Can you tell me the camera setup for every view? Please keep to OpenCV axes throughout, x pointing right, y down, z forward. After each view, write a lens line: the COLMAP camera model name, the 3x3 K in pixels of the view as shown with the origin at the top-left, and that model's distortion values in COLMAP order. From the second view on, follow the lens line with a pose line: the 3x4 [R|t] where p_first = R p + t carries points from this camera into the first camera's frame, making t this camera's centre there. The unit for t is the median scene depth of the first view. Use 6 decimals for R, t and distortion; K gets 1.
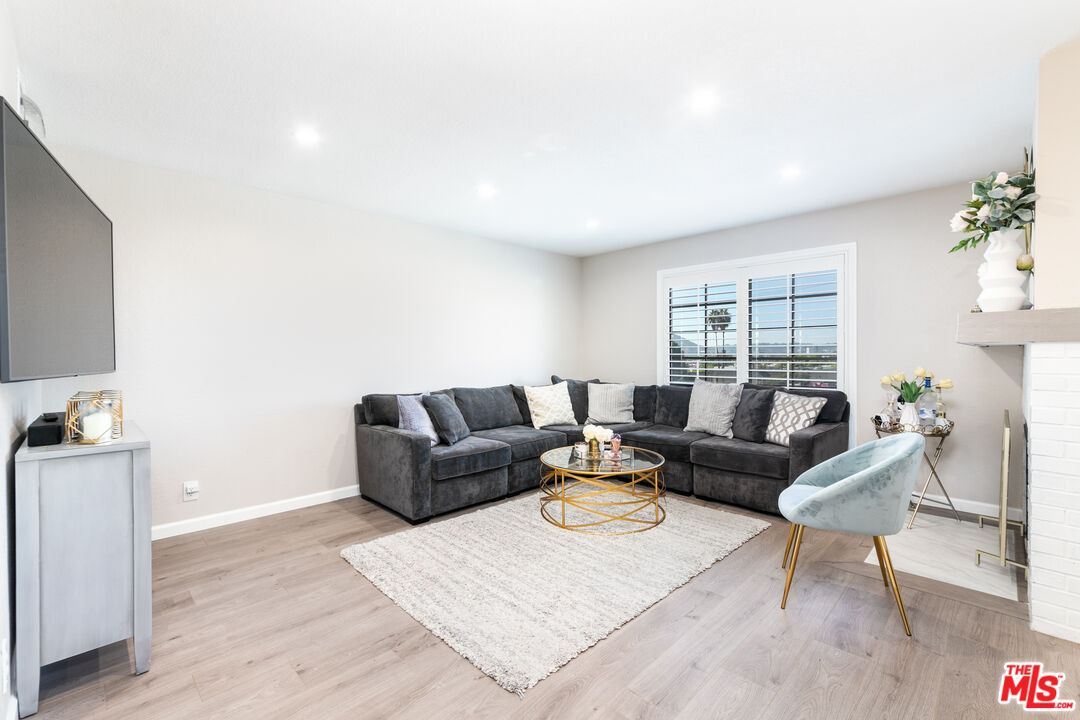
lens RADIAL K [[503.6, 0, 535.3], [0, 503.6, 359.8], [0, 0, 1]] dist [0.000246, -0.000041]
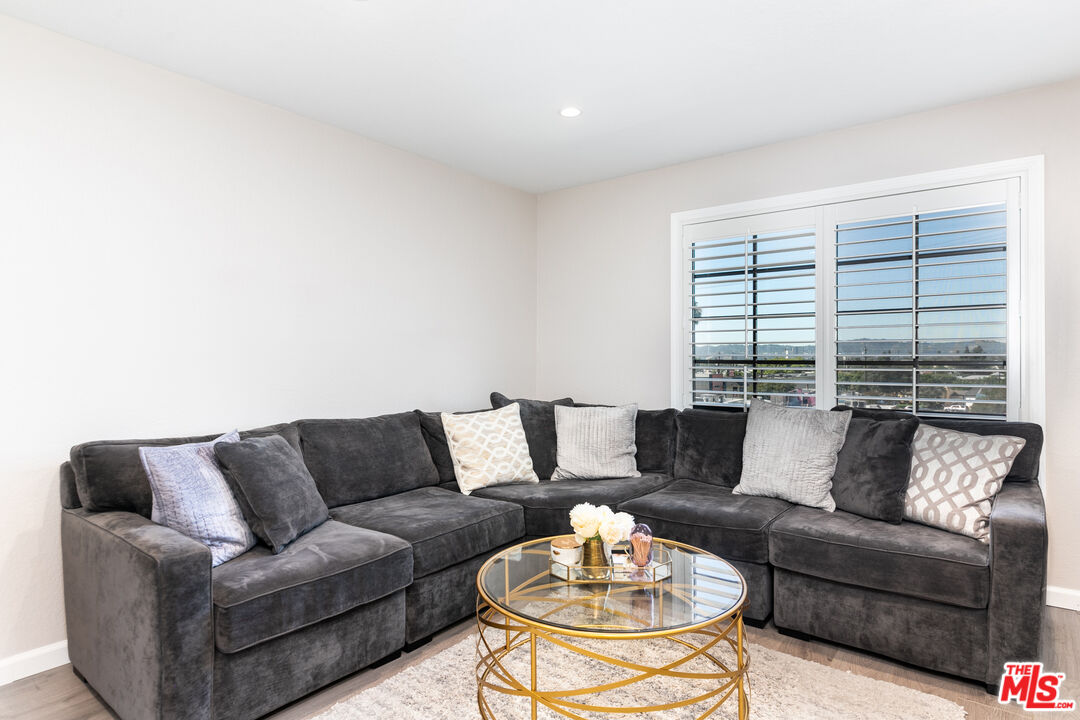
lens RADIAL K [[503.6, 0, 535.3], [0, 503.6, 359.8], [0, 0, 1]] dist [0.000246, -0.000041]
pose [[0.986848, 0.001399, 0.161643, -0.010969], [-0.000220, 0.999973, -0.007314, -0.001712], [-0.161649, 0.007183, 0.986822, 0.505025]]
